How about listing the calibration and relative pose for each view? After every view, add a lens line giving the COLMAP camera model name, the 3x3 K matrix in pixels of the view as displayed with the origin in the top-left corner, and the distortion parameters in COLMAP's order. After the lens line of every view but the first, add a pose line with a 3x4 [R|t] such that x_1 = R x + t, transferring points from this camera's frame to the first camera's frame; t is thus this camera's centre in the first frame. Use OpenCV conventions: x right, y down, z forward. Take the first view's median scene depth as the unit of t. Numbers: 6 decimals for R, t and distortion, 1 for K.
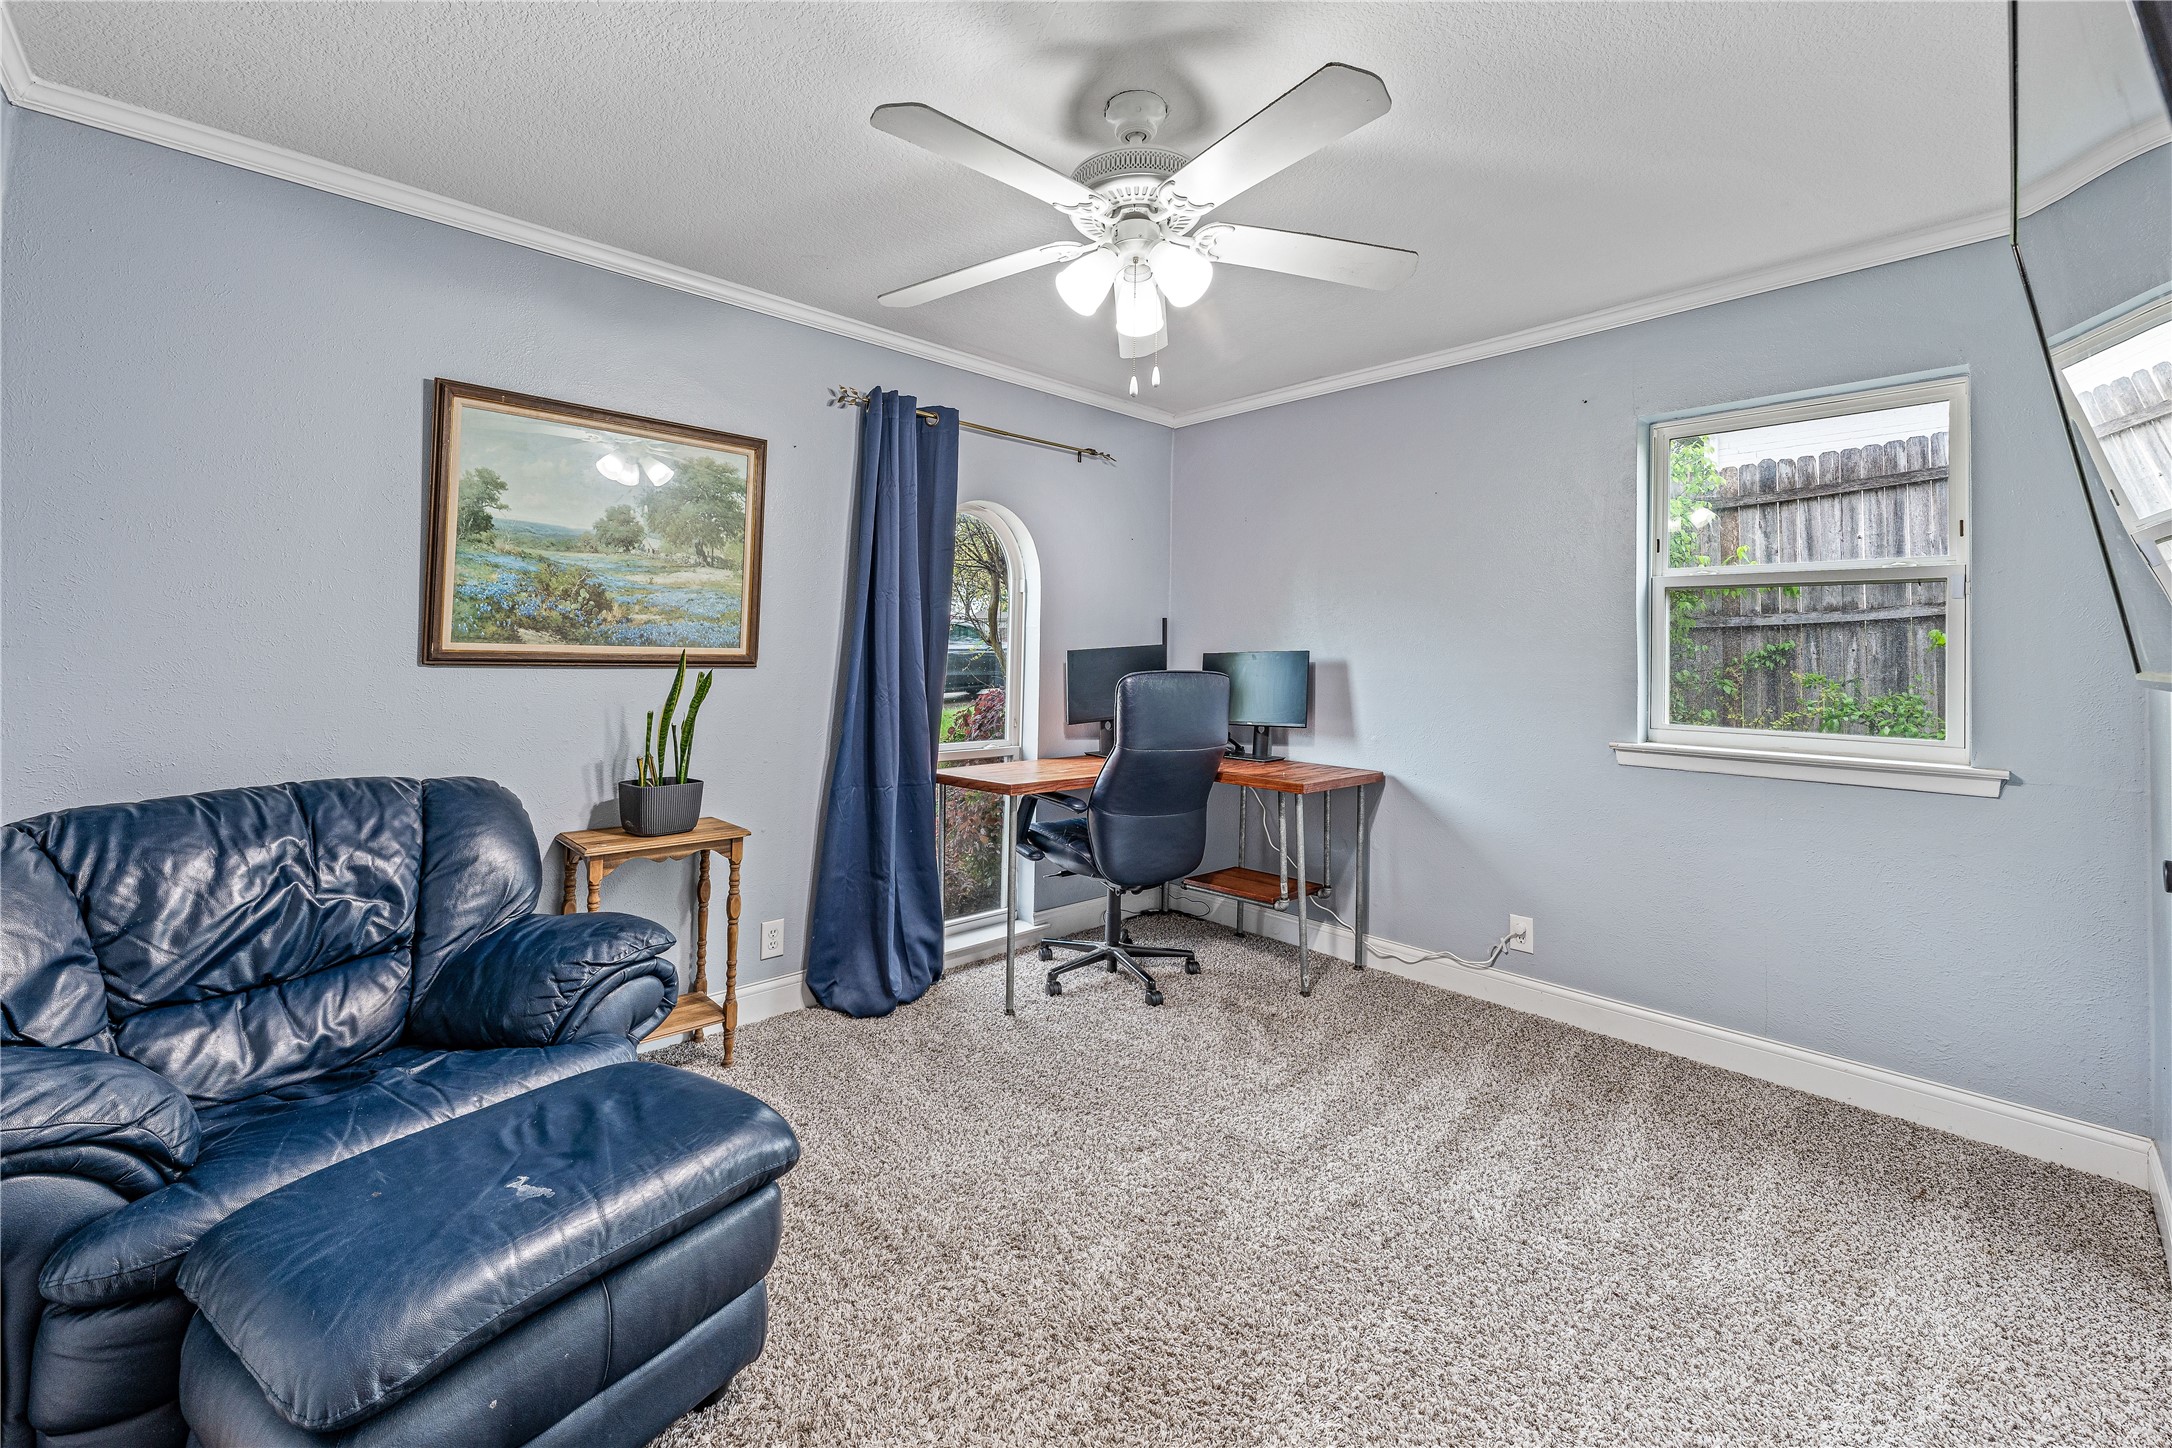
lens RADIAL K [[870.3, 0, 1085.7], [0, 870.3, 699.7], [0, 0, 1]] dist [0.002613, 0.000051]
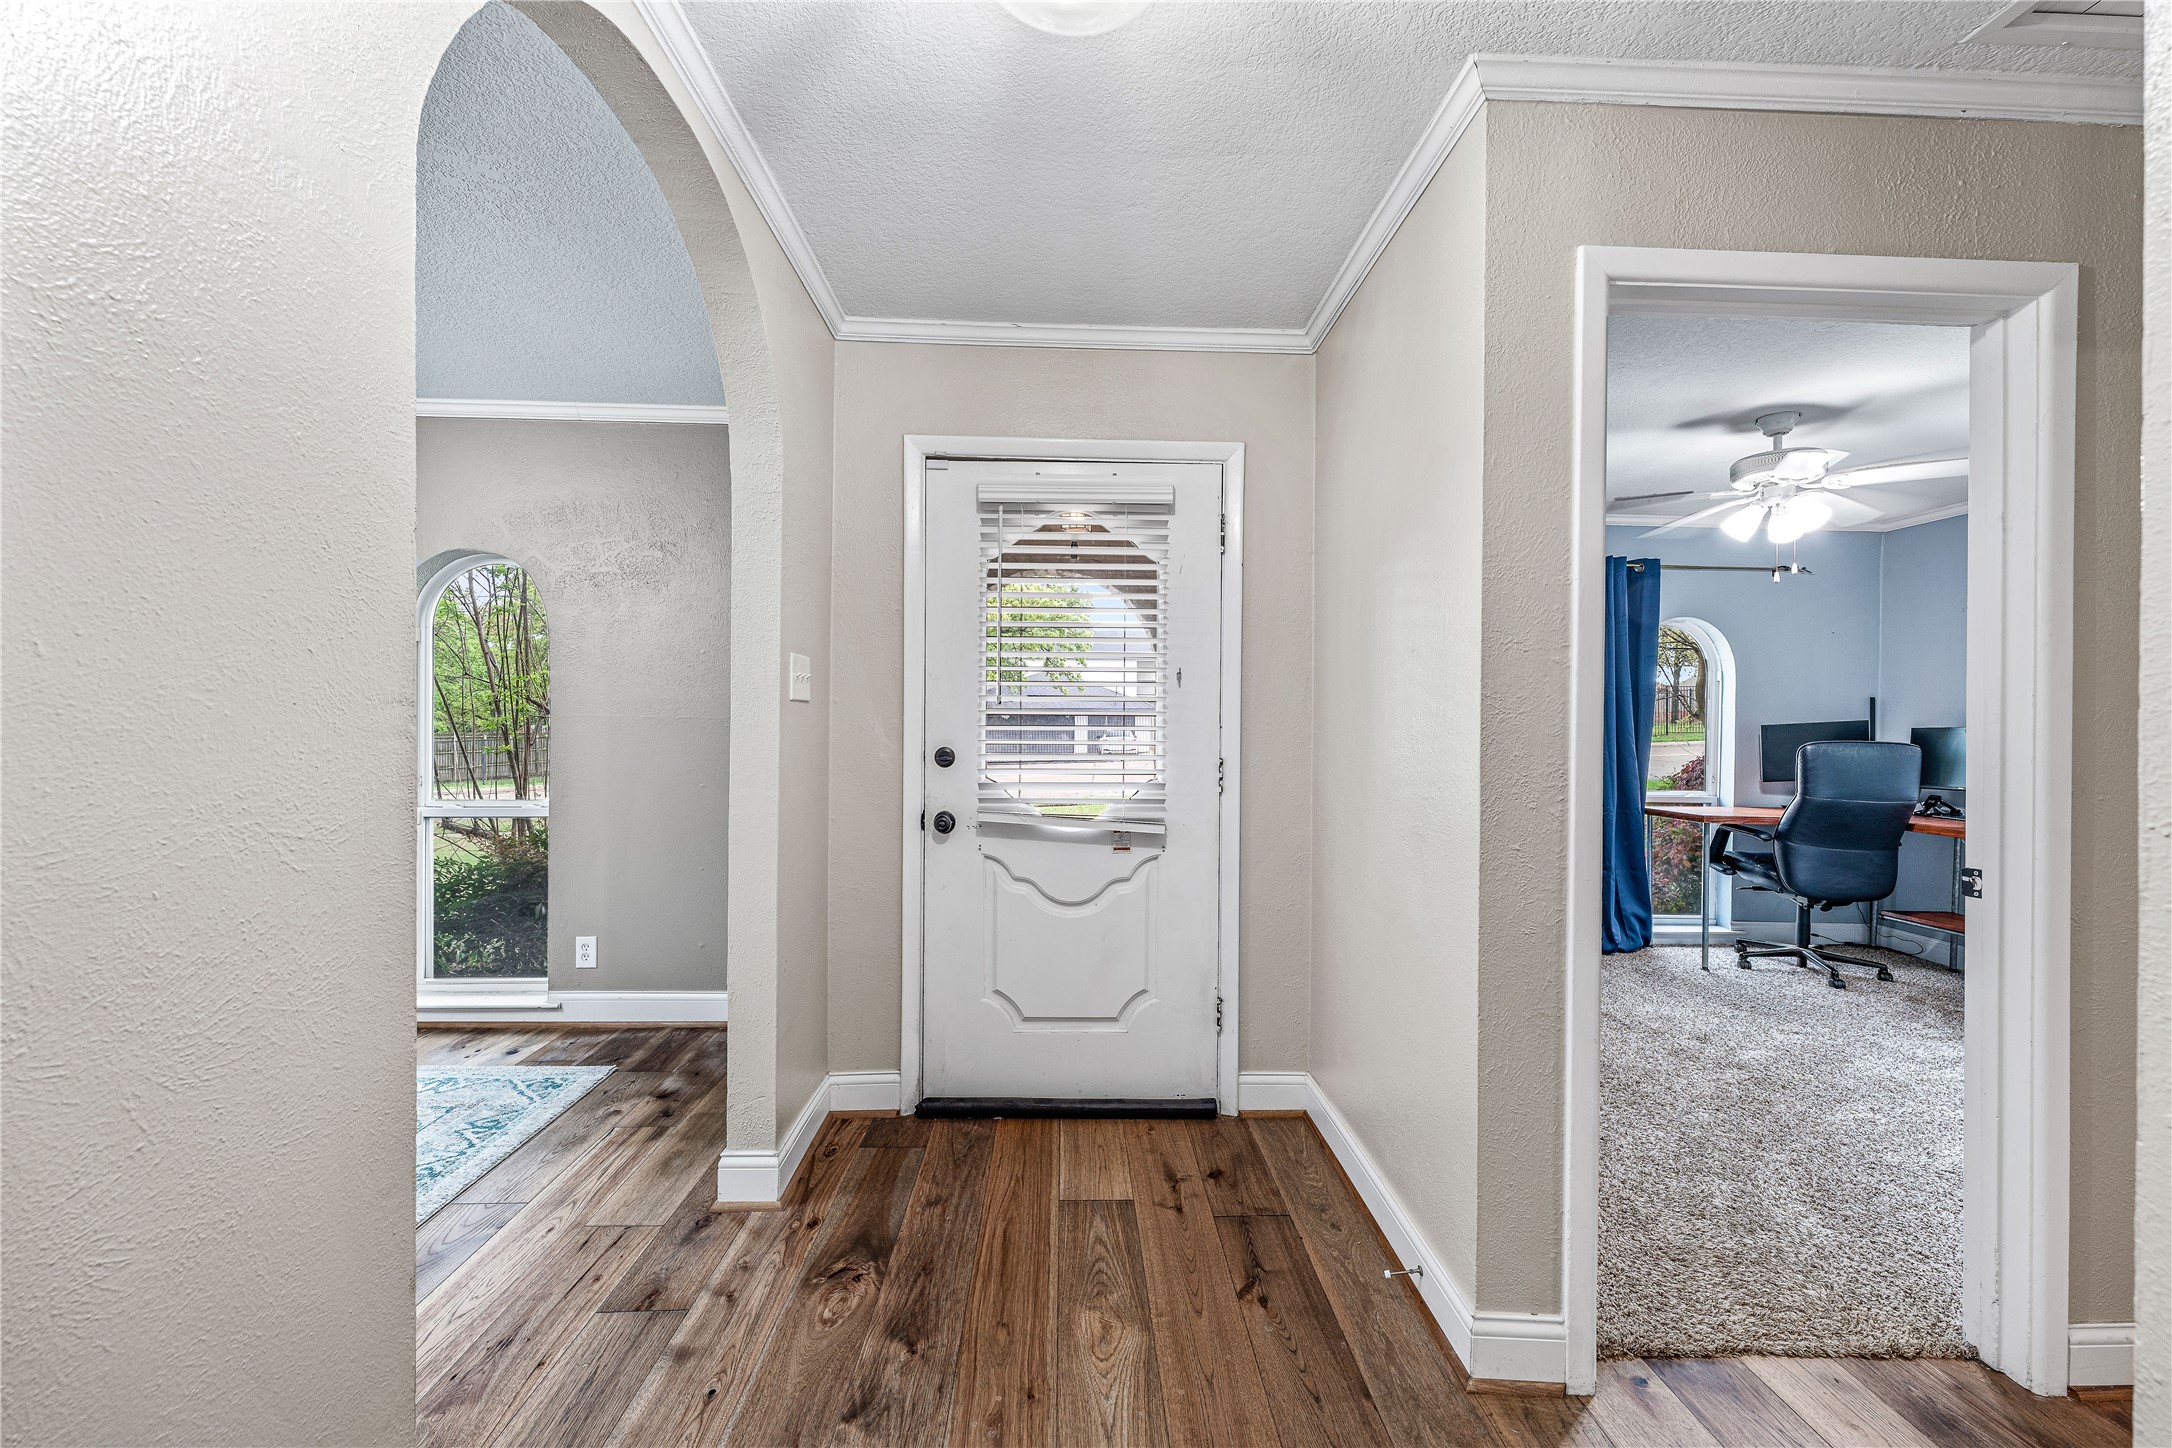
lens RADIAL K [[870.3, 0, 1085.7], [0, 870.3, 699.7], [0, 0, 1]] dist [0.002613, 0.000051]
pose [[0.743841, -0.020139, -0.668053, 0.115198], [-0.034063, 0.997105, -0.067987, 0.033329], [0.667488, 0.073327, 0.741001, -0.748690]]
